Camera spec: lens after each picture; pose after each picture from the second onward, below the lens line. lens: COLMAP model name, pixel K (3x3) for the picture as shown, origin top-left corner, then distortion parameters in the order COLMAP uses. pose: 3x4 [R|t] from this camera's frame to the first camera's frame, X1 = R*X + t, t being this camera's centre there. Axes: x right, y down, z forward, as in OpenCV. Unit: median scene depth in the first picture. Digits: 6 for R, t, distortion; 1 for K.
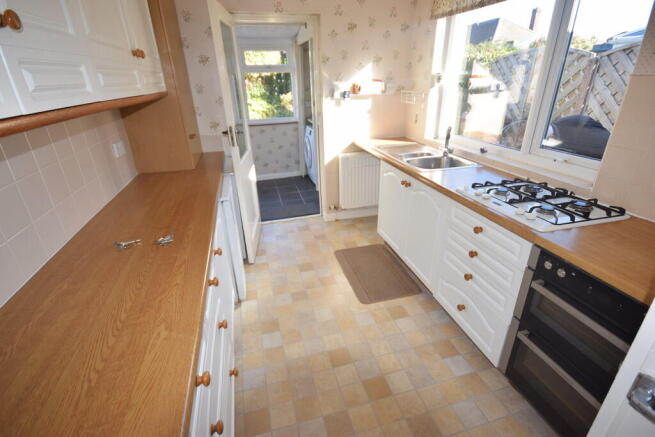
lens RADIAL K [[318.3, 0, 325.9], [0, 318.3, 220.3], [0, 0, 1]] dist [0.012513, -0.000192]
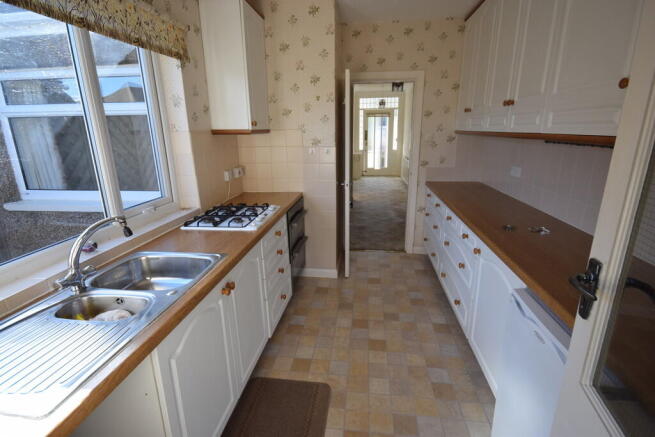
lens RADIAL K [[318.3, 0, 325.3], [0, 318.3, 217.3], [0, 0, 1]] dist [0.012513, -0.000192]
pose [[-0.925461, -0.043578, 0.376328, -0.180811], [0.206819, 0.774157, 0.598253, -0.615864], [-0.317408, 0.631492, -0.707440, 1.403634]]
